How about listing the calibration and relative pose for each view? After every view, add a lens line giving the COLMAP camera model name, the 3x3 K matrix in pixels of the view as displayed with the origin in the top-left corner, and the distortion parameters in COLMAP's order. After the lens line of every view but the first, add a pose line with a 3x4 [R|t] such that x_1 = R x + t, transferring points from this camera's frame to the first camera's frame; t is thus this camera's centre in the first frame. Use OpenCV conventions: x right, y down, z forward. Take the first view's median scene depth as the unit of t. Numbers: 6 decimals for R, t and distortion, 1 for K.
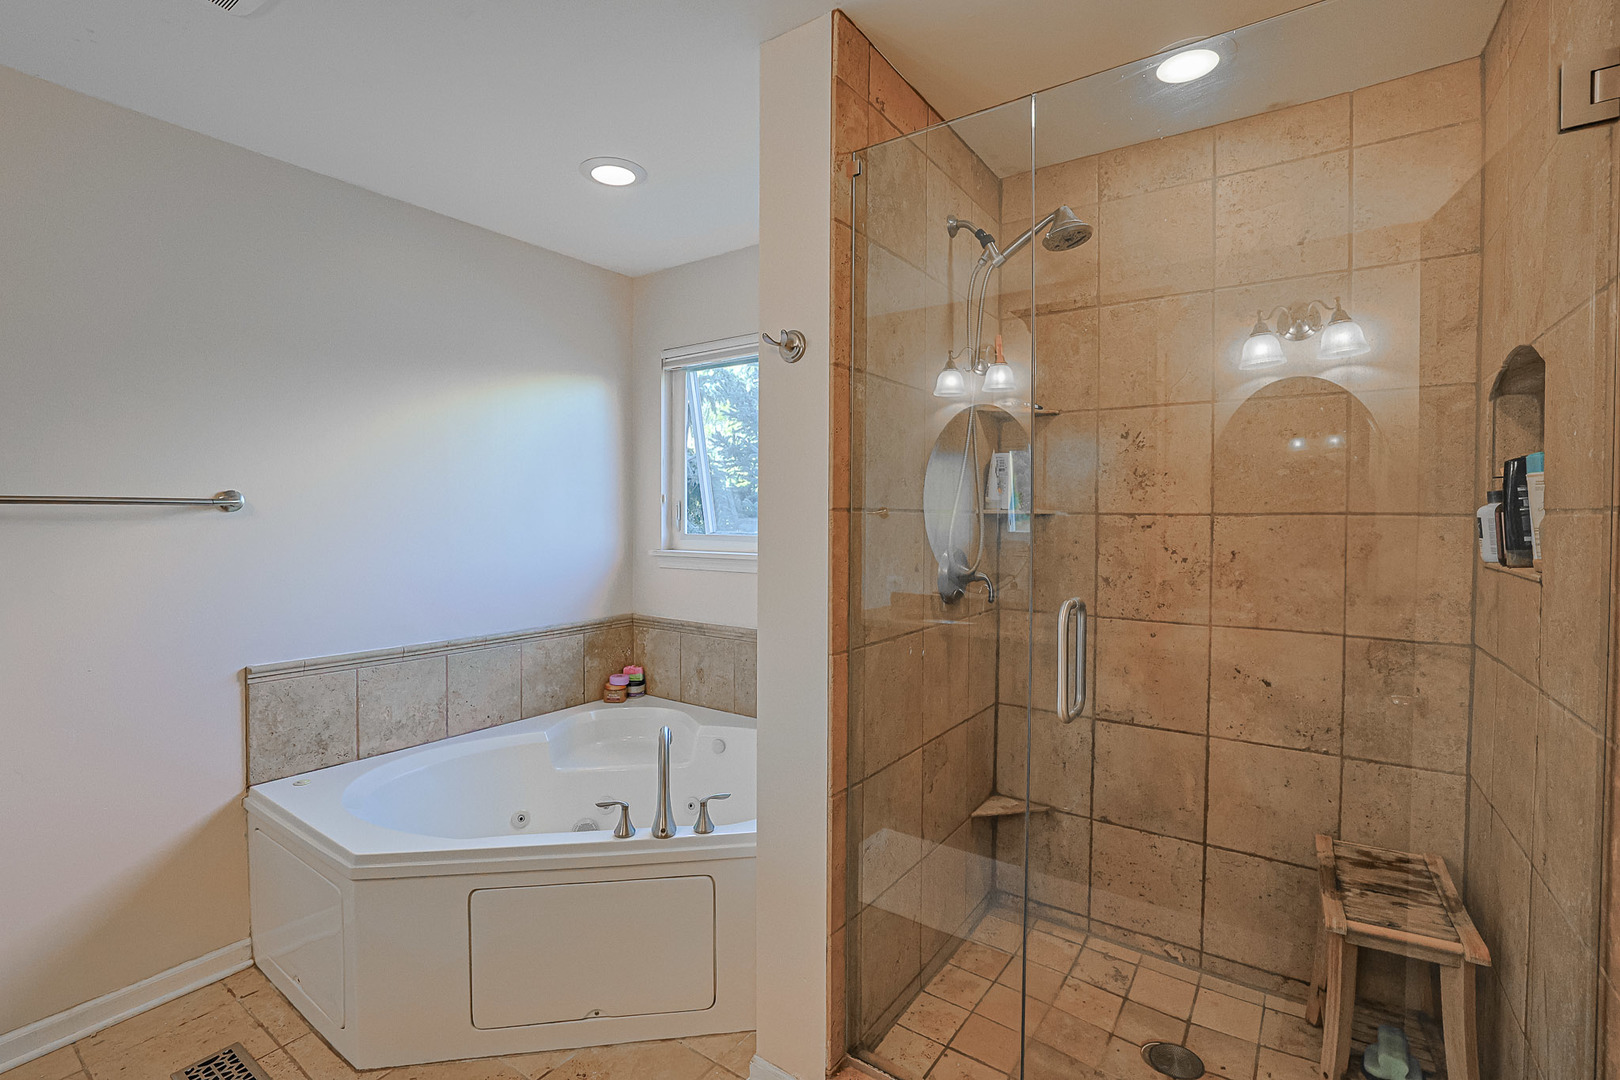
lens RADIAL K [[736.2, 0, 805.0], [0, 736.2, 531.8], [0, 0, 1]] dist [-0.050434, 0.019315]
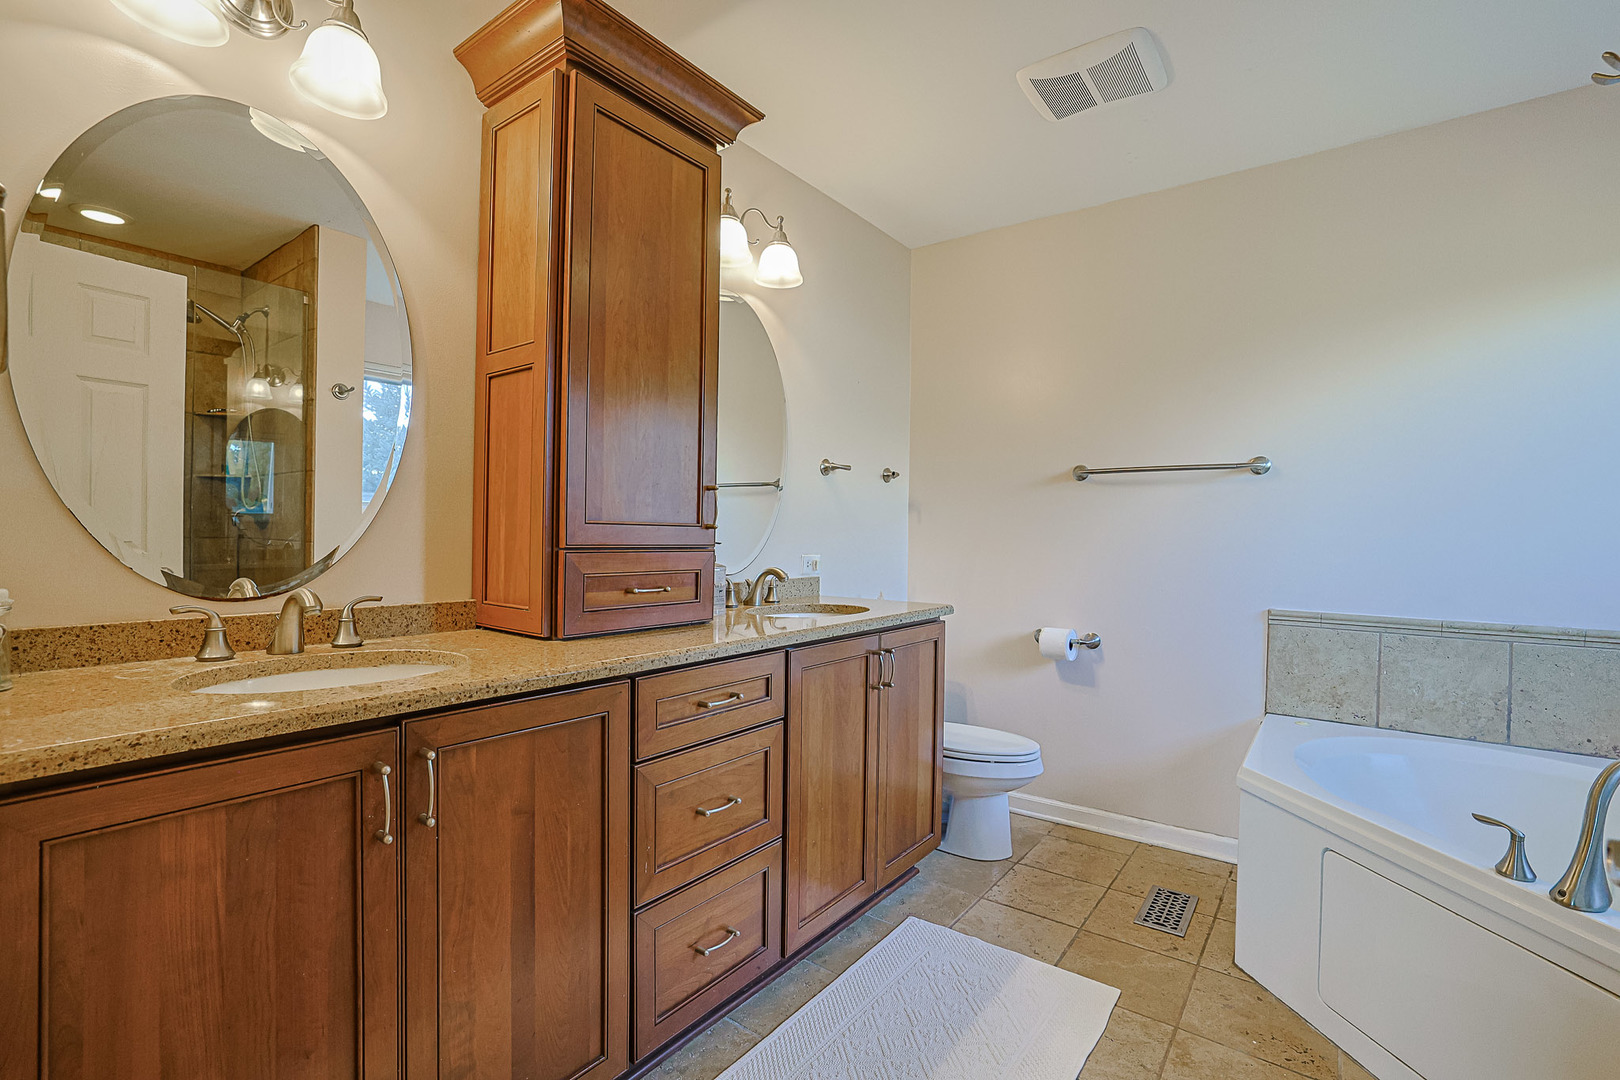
lens RADIAL K [[736.2, 0, 805.0], [0, 736.2, 531.8], [0, 0, 1]] dist [-0.050434, 0.019315]
pose [[-0.009190, 0.000078, -0.999958, 0.384323], [-0.034850, 0.999392, 0.000398, 0.088443], [0.999350, 0.034852, -0.009182, 0.256755]]
